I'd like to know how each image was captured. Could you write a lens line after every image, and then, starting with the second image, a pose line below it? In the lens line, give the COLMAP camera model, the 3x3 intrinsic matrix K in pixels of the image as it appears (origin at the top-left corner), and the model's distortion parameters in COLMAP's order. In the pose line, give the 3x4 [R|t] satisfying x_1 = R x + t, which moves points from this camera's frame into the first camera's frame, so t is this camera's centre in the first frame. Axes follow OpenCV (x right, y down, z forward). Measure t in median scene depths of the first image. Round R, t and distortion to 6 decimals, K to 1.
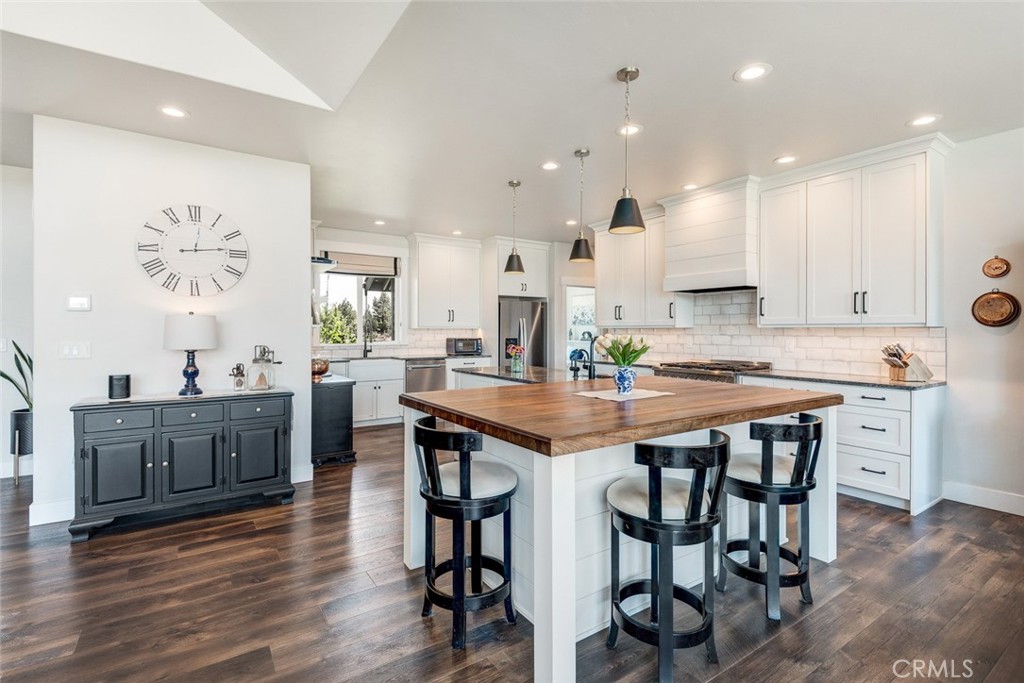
lens RADIAL K [[471.8, 0, 511.3], [0, 471.8, 331.1], [0, 0, 1]] dist [0.022409, -0.015712]
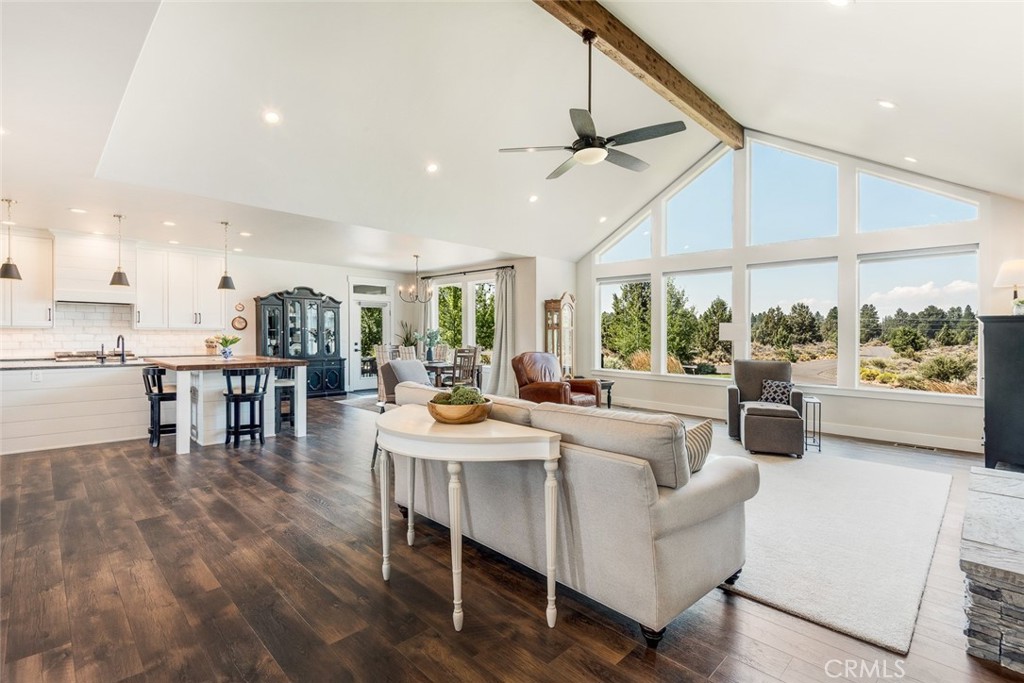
lens RADIAL K [[471.8, 0, 512.4], [0, 471.8, 333.9], [0, 0, 1]] dist [0.022409, -0.015712]
pose [[-0.184212, -0.000094, 0.982887, -1.602425], [-0.006044, 0.999981, -0.001037, 0.002603], [-0.982868, -0.006132, -0.184209, 0.021688]]
